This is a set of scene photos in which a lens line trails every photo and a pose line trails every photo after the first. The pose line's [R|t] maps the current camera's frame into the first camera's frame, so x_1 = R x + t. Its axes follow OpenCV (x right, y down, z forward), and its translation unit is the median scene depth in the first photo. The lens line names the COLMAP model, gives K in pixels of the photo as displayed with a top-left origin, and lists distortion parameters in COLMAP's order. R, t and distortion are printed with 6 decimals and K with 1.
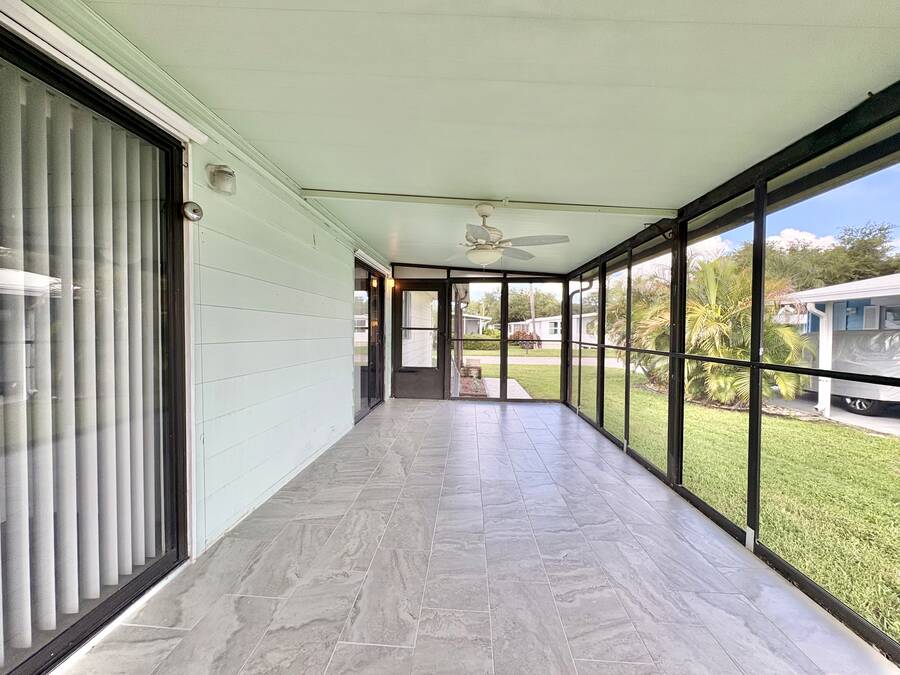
lens RADIAL K [[357.6, 0, 449.3], [0, 357.6, 338.5], [0, 0, 1]] dist [-0.001818, -0.000169]
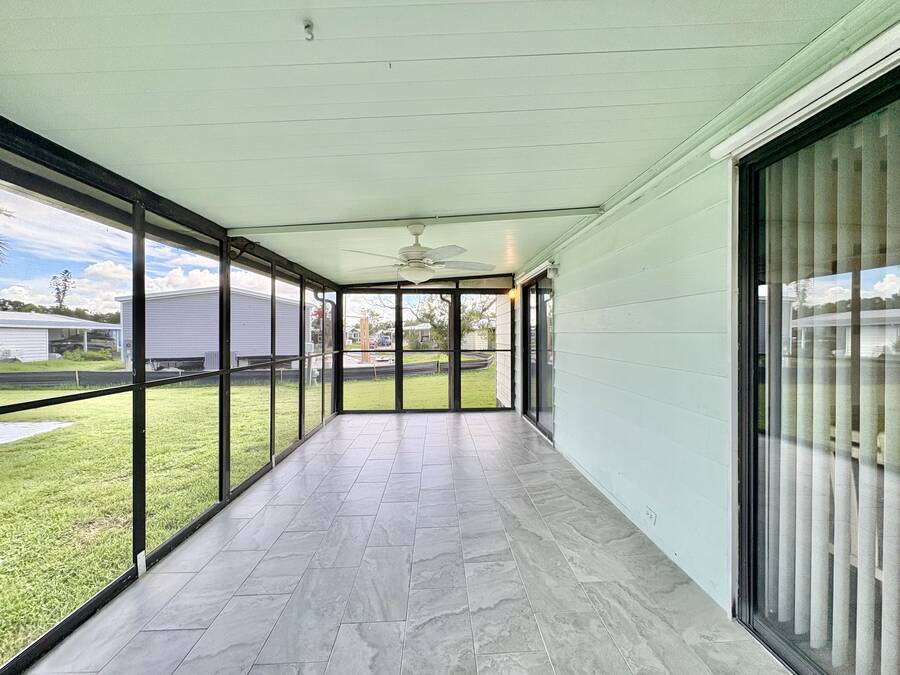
lens RADIAL K [[364.4, 0, 450.0], [0, 364.4, 337.5], [0, 0, 1]] dist [-0.000465, -0.000146]
pose [[-0.995252, 0.003589, -0.097263, 0.102582], [0.000170, 0.999382, 0.035139, -0.094406], [0.097329, 0.034956, -0.994638, 2.102996]]
